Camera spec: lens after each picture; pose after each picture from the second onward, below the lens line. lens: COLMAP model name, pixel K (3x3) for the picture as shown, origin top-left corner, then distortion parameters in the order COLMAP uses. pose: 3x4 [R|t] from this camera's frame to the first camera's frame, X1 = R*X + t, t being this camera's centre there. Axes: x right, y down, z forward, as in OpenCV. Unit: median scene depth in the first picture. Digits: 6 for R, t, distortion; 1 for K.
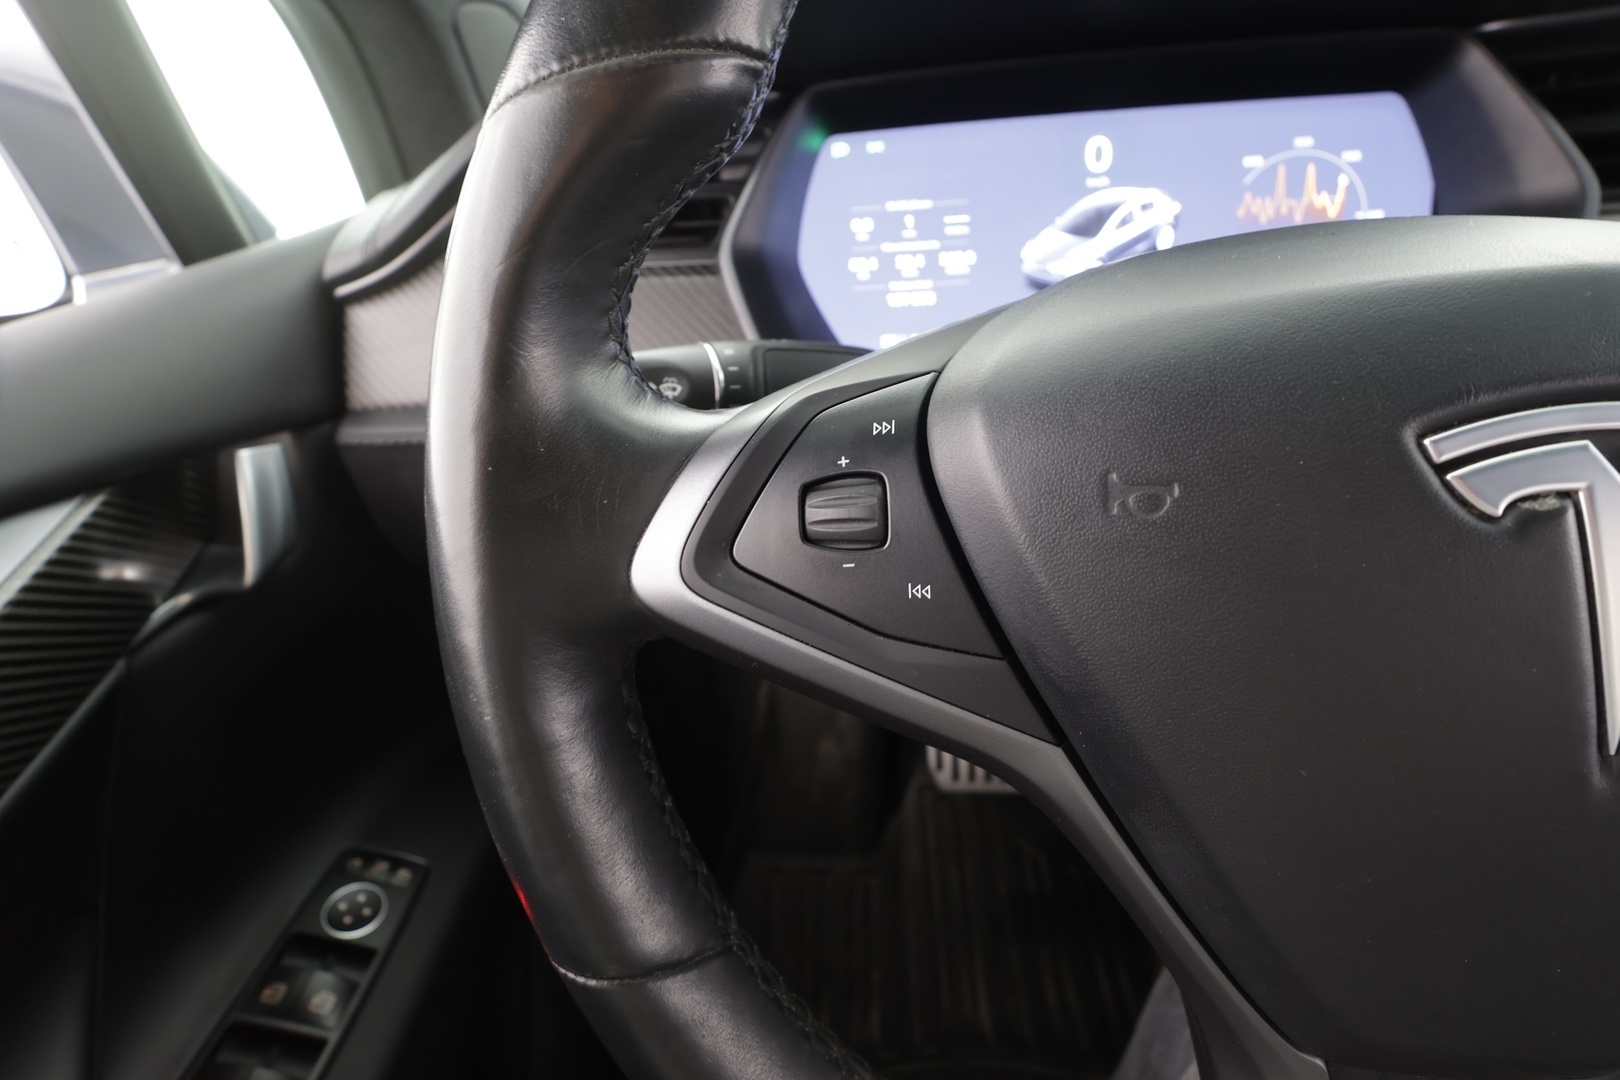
lens RADIAL K [[765.5, 0, 799.1], [0, 765.5, 606.2], [0, 0, 1]] dist [-0.017365, 0.013019]
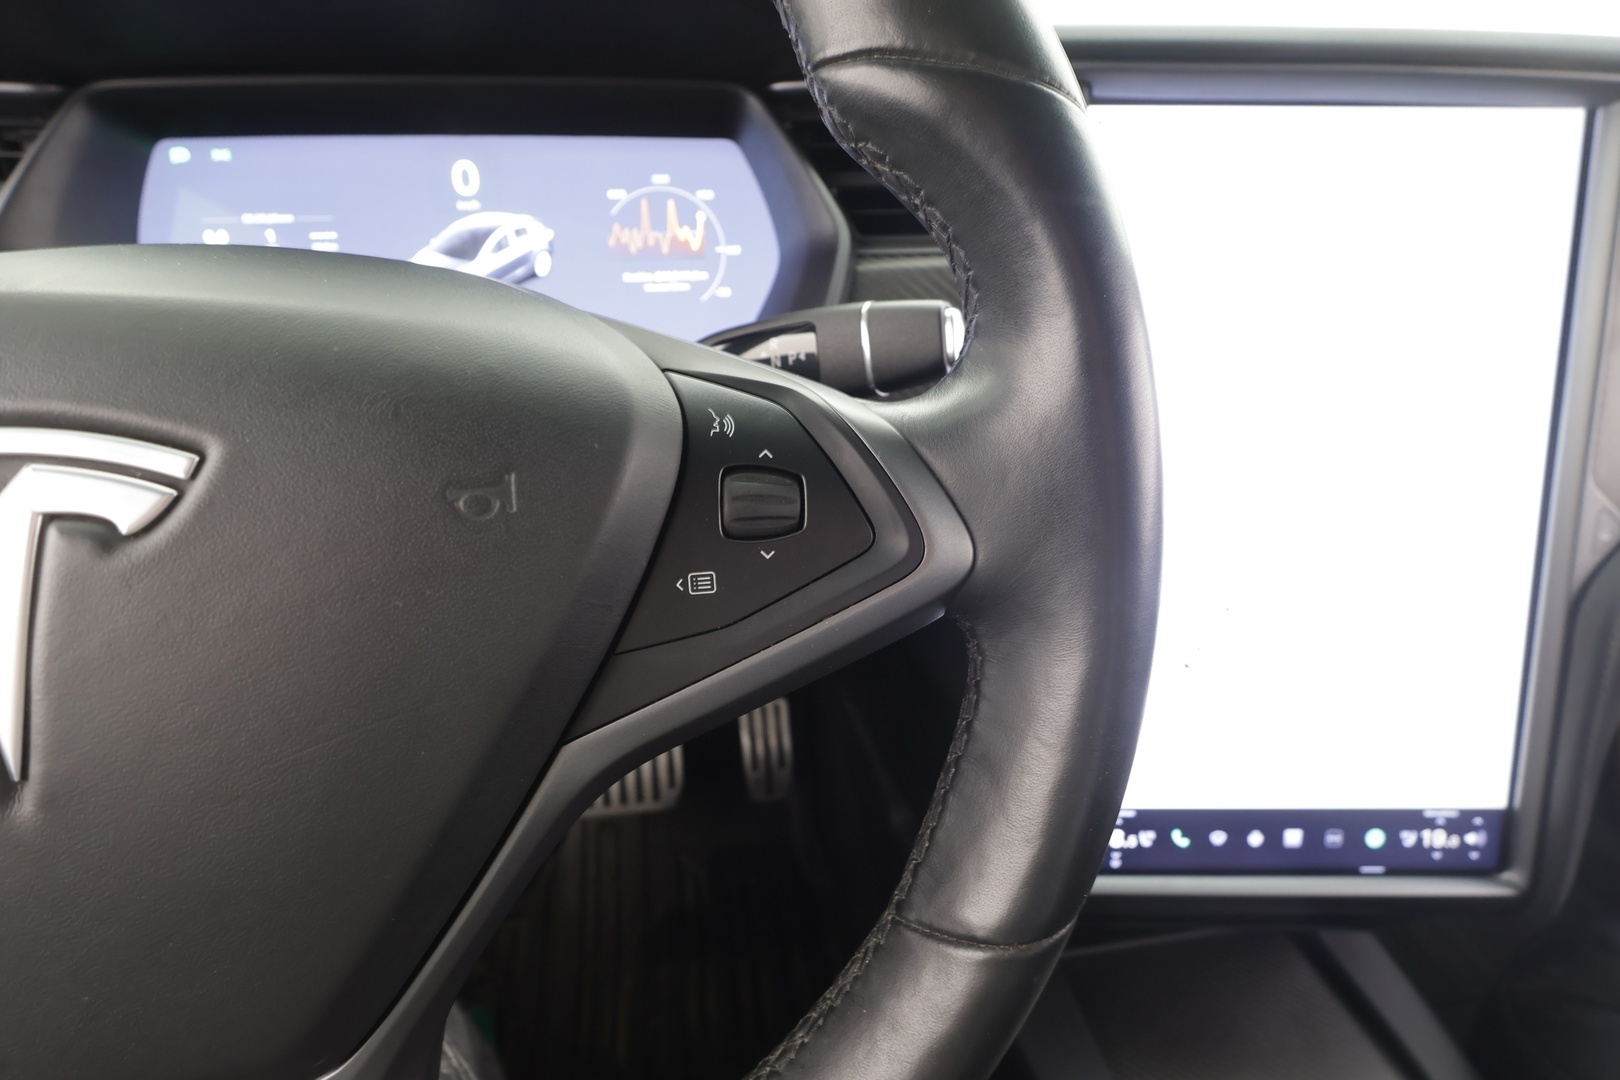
lens RADIAL K [[765.5, 0, 799.1], [0, 765.5, 606.2], [0, 0, 1]] dist [-0.017365, 0.013019]
pose [[0.975942, -0.052872, 0.211523, 0.579640], [0.055736, 0.998417, -0.007596, 0.004263], [-0.210787, 0.019202, 0.977343, -0.066800]]
